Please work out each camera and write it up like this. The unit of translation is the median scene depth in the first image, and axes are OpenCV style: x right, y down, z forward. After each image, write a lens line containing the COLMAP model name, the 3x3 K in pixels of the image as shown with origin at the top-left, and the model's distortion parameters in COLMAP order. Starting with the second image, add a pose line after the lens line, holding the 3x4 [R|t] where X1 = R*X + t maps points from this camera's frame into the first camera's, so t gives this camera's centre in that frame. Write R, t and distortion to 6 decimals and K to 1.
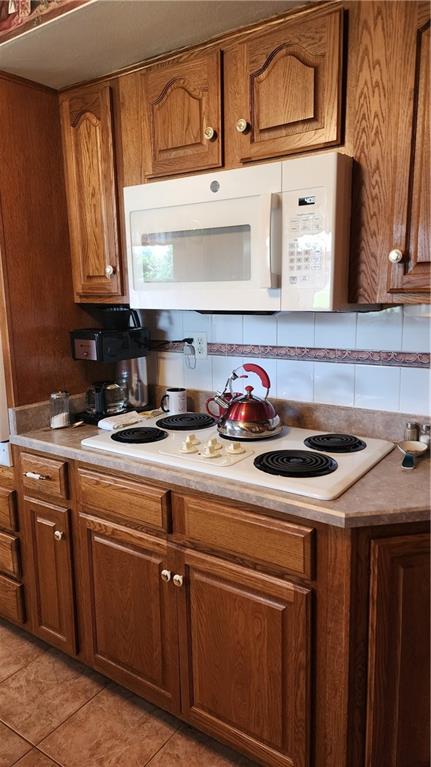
lens RADIAL K [[512.2, 0, 228.7], [0, 512.2, 378.8], [0, 0, 1]] dist [0.059518, -0.059080]
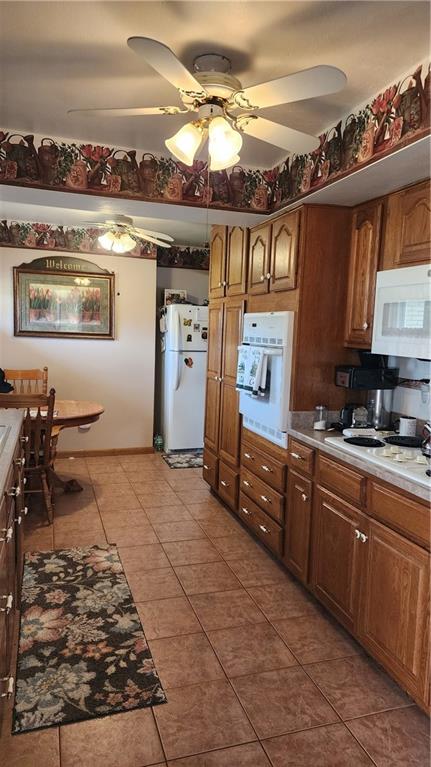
lens RADIAL K [[512.2, 0, 222.1], [0, 512.2, 380.2], [0, 0, 1]] dist [0.059518, -0.059080]
pose [[0.793235, 0.105876, -0.599640, 0.335298], [-0.146178, 0.989081, -0.018734, 0.023618], [0.591109, 0.102515, 0.800050, -0.374235]]
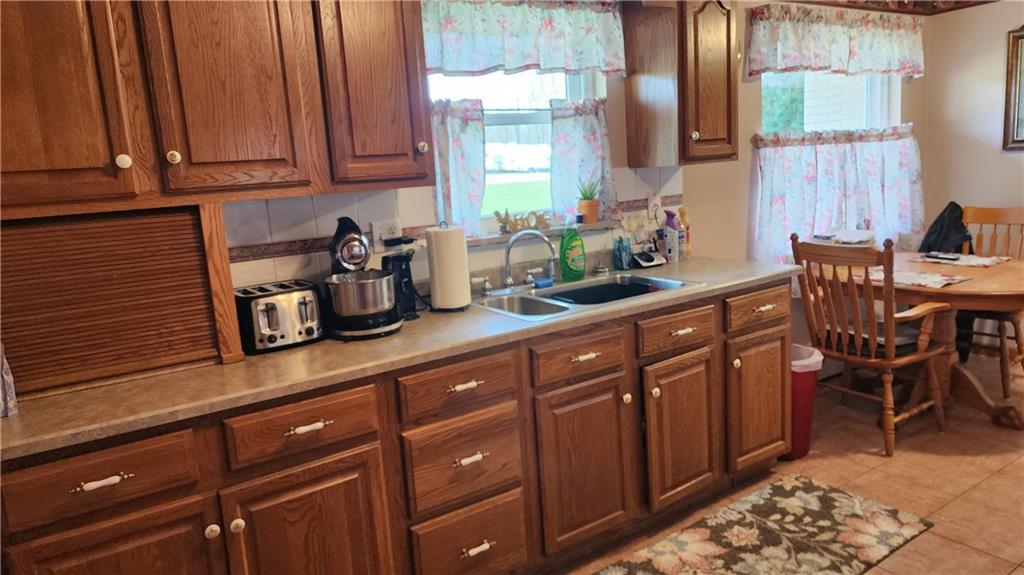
lens RADIAL K [[683.9, 0, 499.9], [0, 683.9, 280.8], [0, 0, 1]] dist [0.059518, -0.059080]
pose [[-0.387848, 0.193887, -0.901100, 0.462770], [-0.075769, 0.967610, 0.240809, -0.105817], [0.918604, 0.161673, -0.360595, 0.549338]]
